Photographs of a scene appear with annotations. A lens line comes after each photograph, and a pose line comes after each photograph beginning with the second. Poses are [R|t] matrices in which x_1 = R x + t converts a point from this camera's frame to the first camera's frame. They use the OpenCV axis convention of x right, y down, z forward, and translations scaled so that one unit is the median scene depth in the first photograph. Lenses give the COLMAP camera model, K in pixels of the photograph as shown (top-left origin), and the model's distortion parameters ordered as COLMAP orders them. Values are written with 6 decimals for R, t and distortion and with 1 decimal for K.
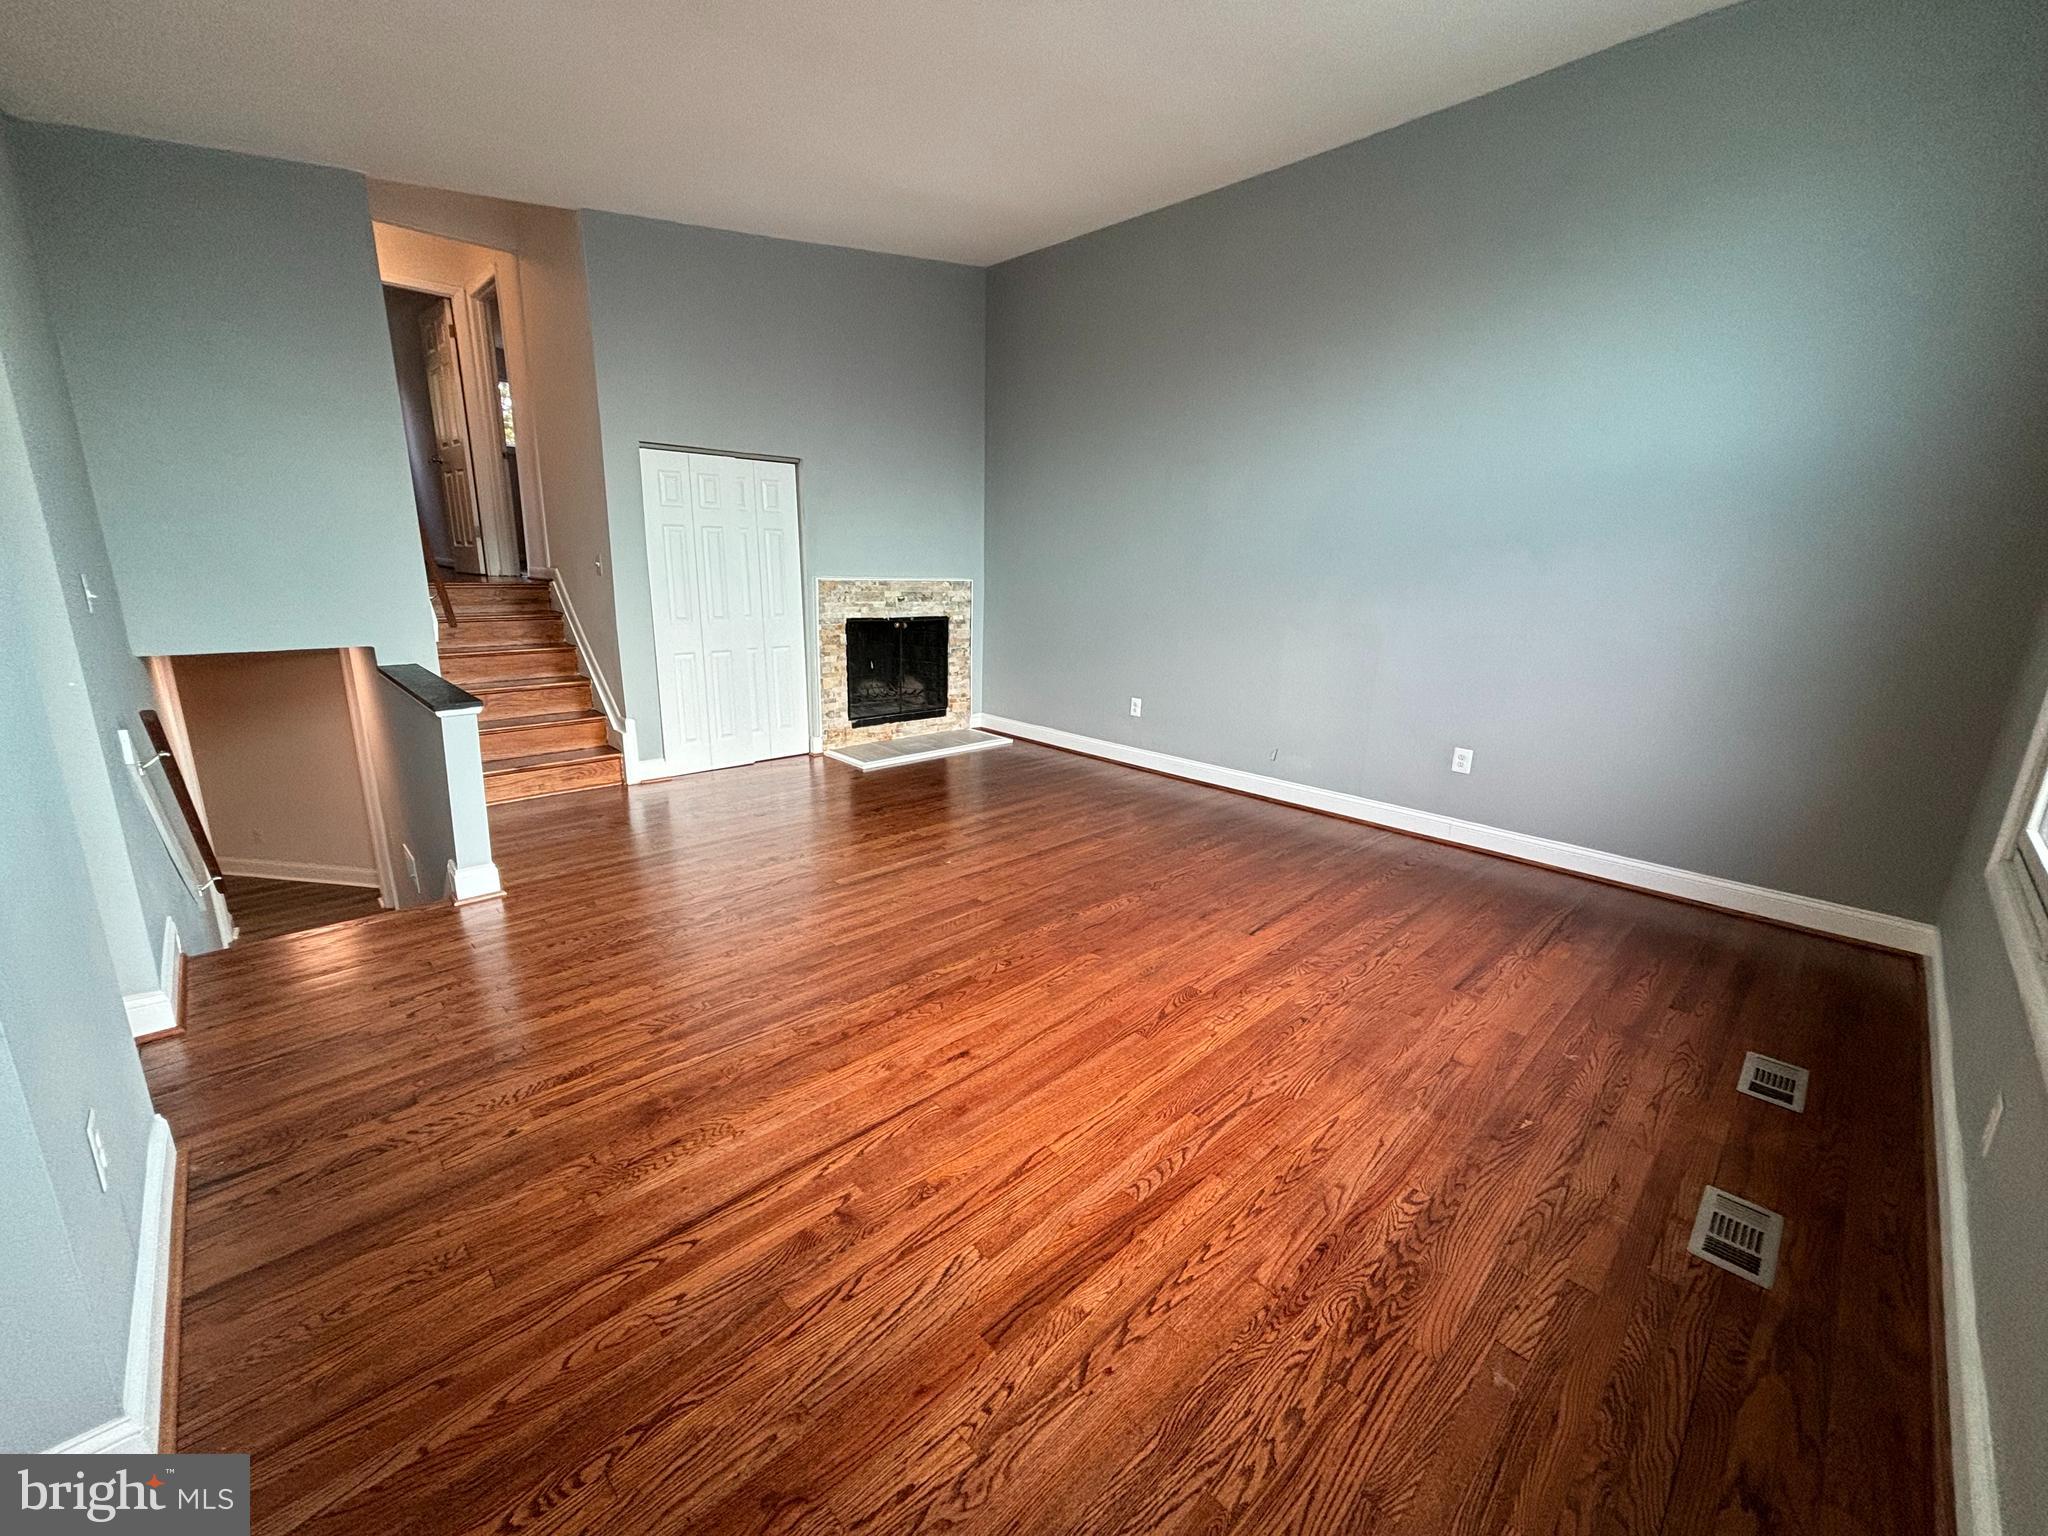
lens RADIAL K [[824.2, 0, 1025.1], [0, 824.2, 762.5], [0, 0, 1]] dist [0.020478, -0.013141]
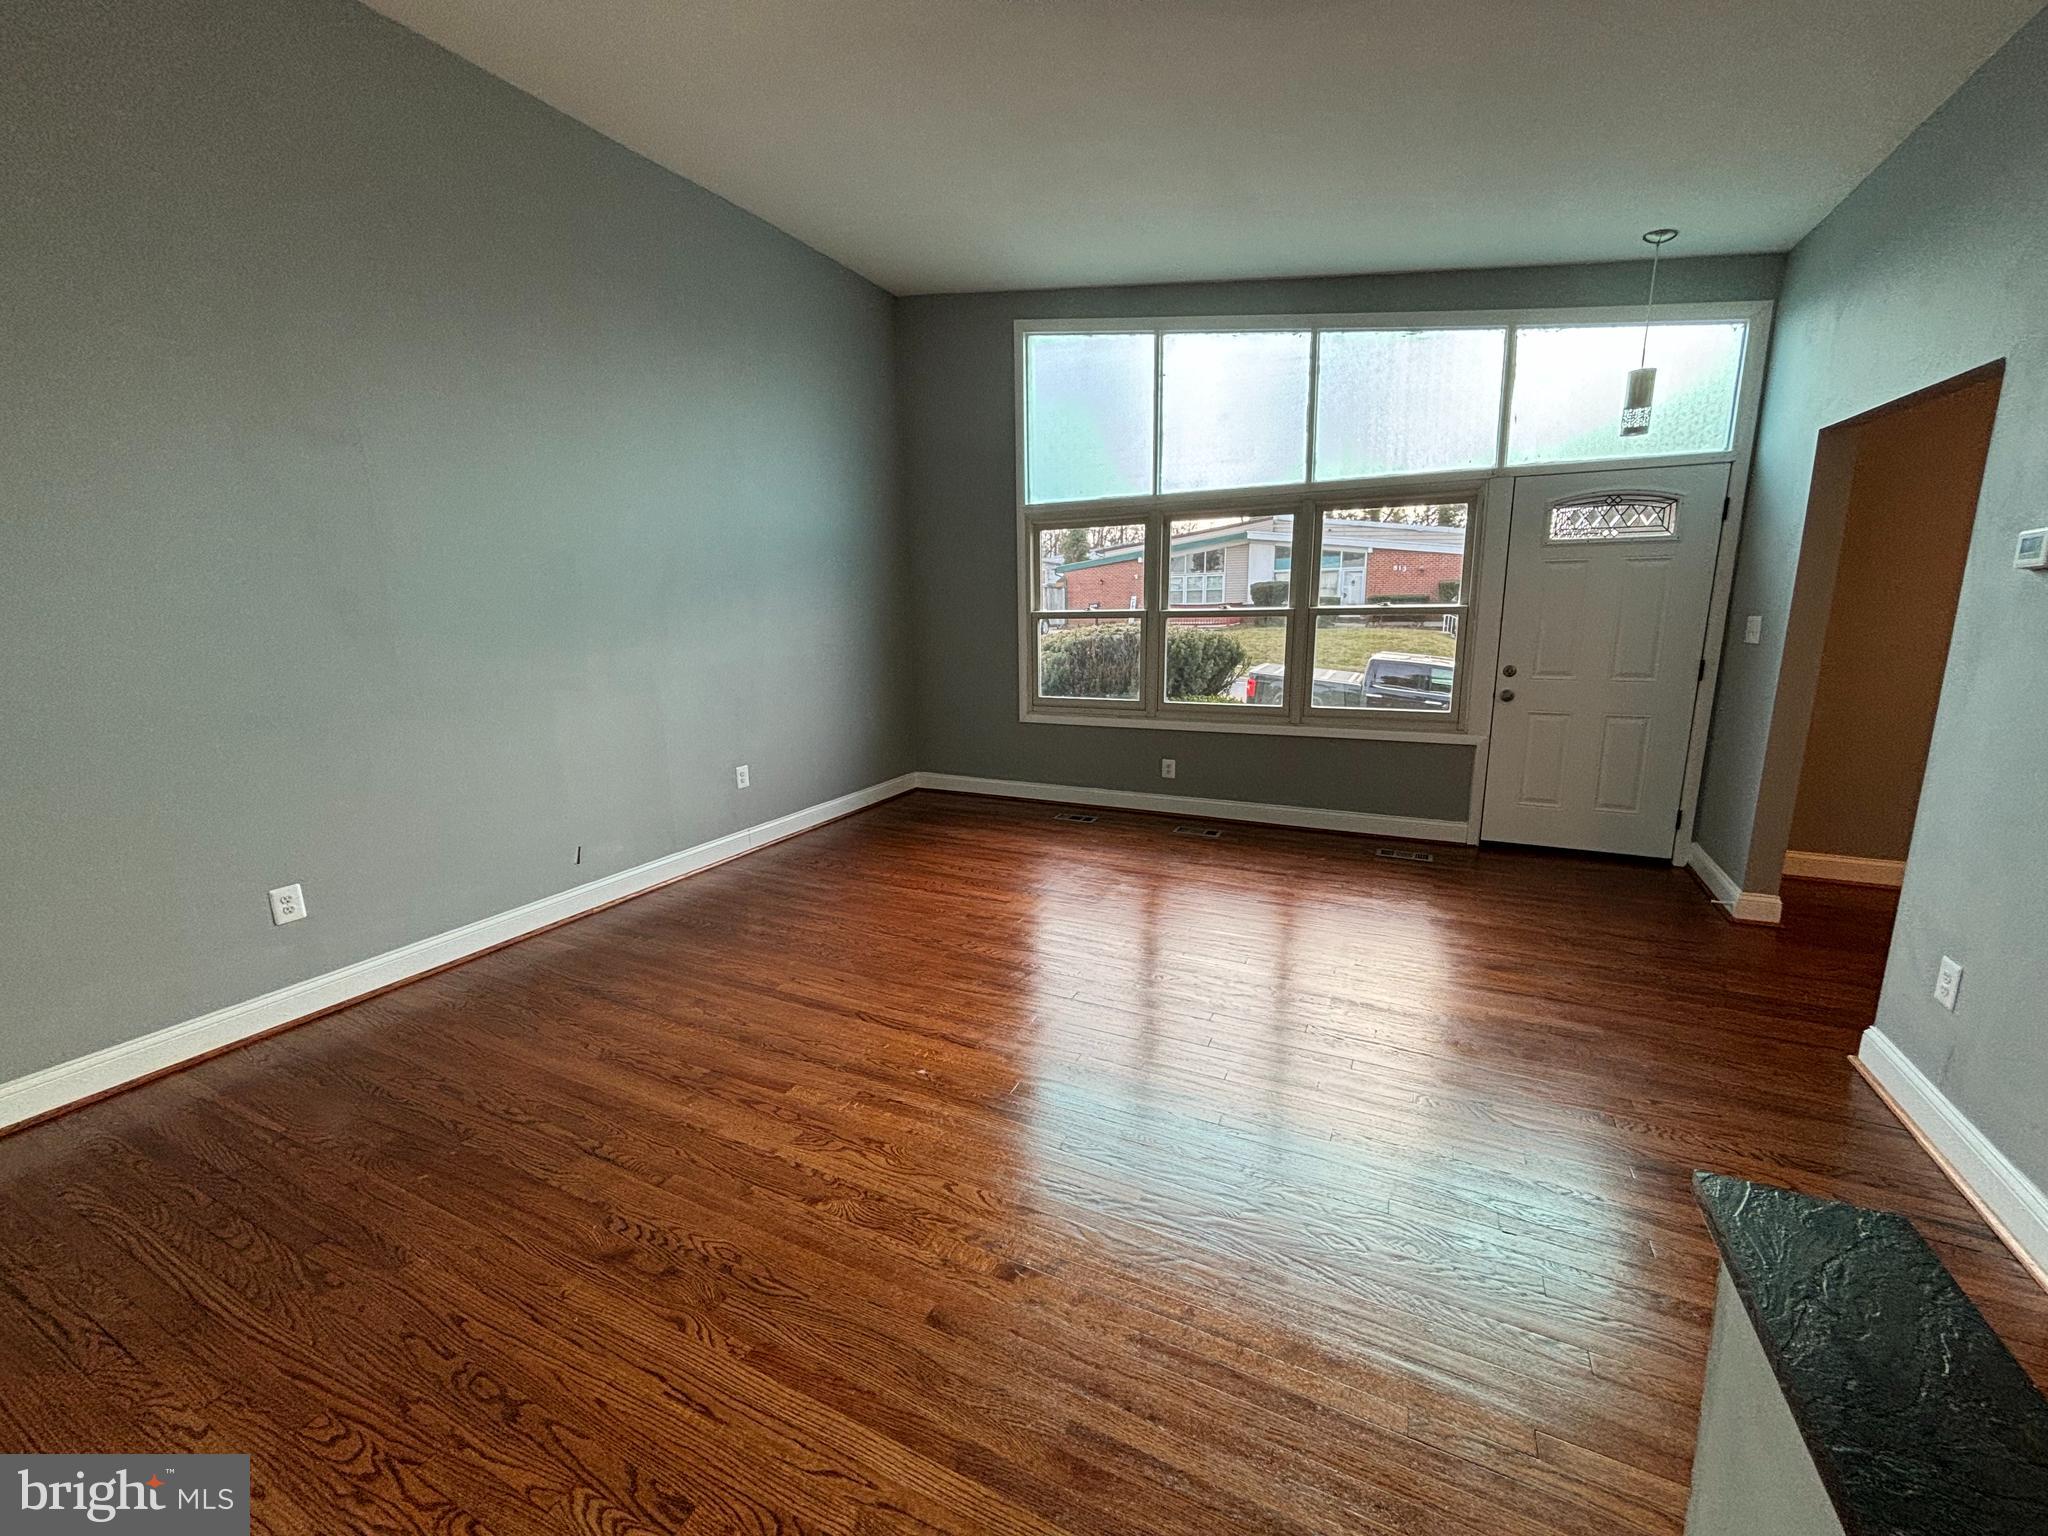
lens RADIAL K [[824.2, 0, 1025.1], [0, 824.2, 762.5], [0, 0, 1]] dist [0.020478, -0.013141]
pose [[-0.348264, -0.200578, 0.915686, -0.629524], [0.231449, 0.928197, 0.291345, -0.259820], [-0.908374, 0.313400, -0.276834, 0.970500]]
